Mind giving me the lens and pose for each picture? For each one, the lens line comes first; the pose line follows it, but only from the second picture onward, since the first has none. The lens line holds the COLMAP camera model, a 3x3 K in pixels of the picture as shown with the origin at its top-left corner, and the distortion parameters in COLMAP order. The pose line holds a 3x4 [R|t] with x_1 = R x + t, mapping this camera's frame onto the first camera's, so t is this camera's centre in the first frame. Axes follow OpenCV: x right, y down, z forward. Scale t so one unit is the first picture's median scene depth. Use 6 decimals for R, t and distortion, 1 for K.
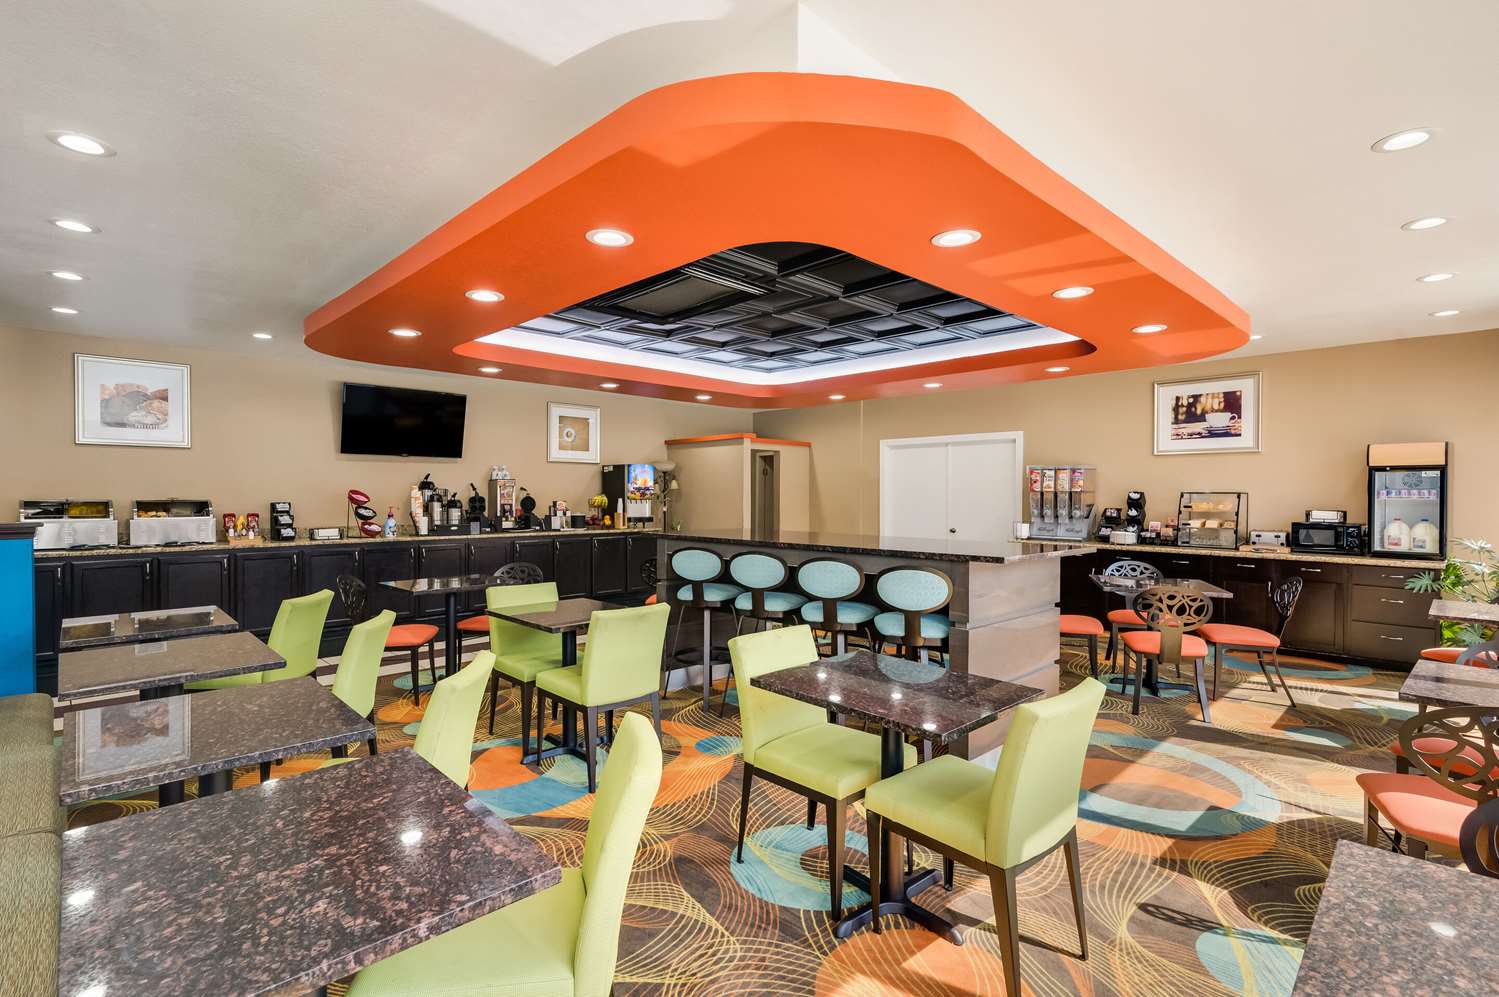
lens RADIAL K [[691.5, 0, 750.0], [0, 691.5, 492.2], [0, 0, 1]] dist [0.000119, -0.000065]
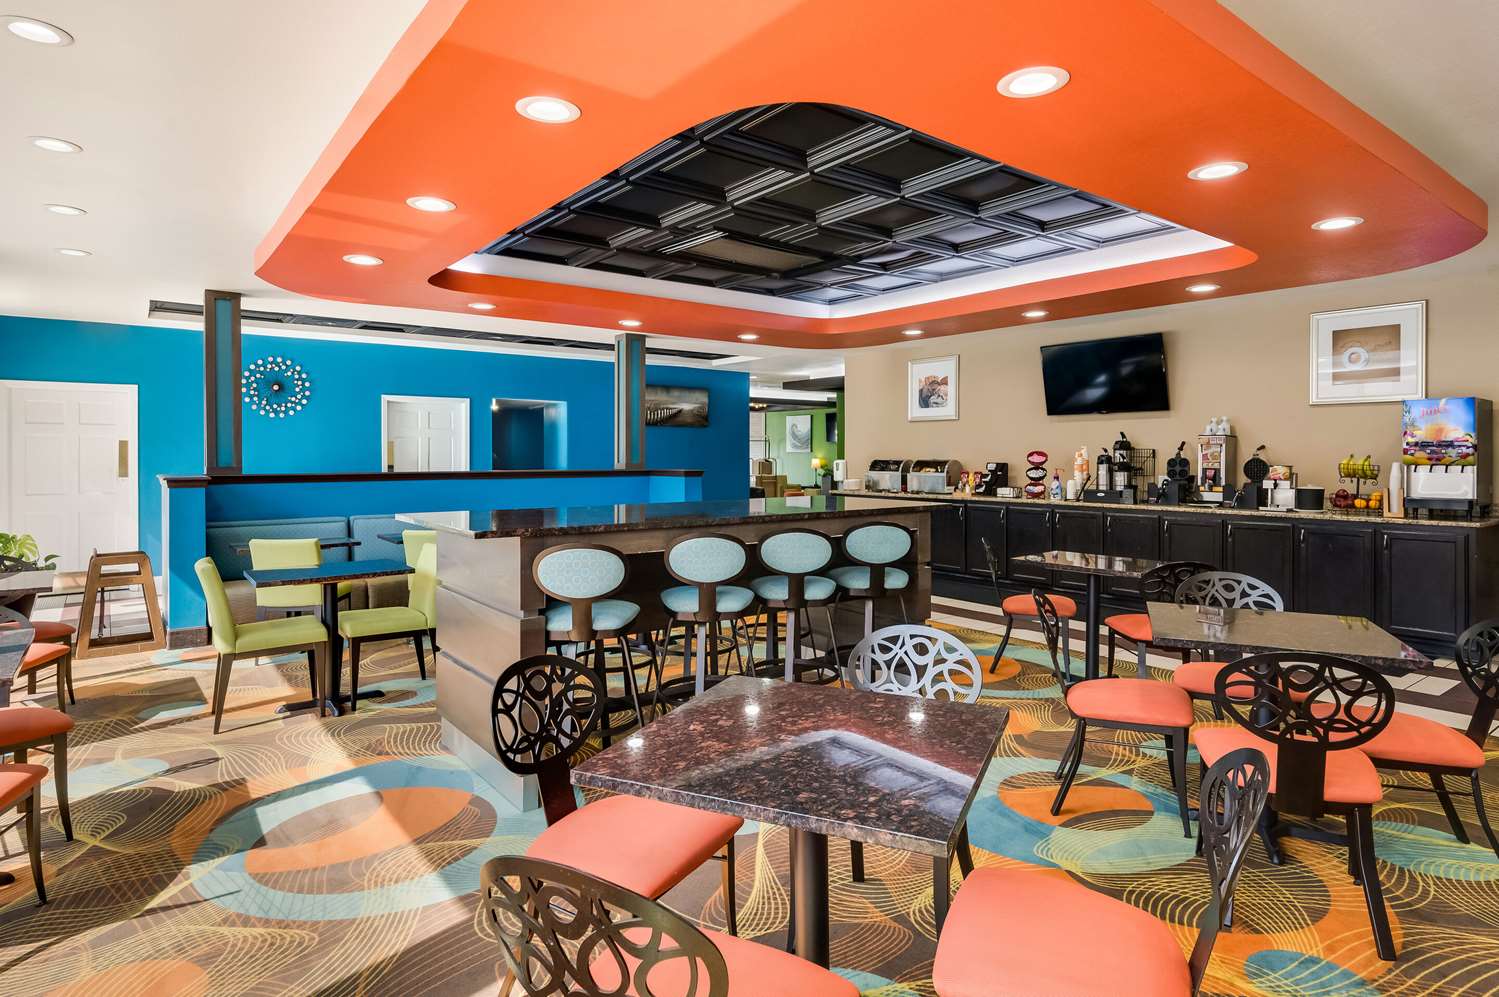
lens RADIAL K [[684.3, 0, 636.8], [0, 684.3, 456.7], [0, 0, 1]] dist [0.002022, 0.000211]
pose [[-0.086108, -0.000352, -0.996286, 0.479410], [0.004955, 0.999987, -0.000782, 0.002457], [0.996273, -0.005004, -0.086106, 0.505889]]
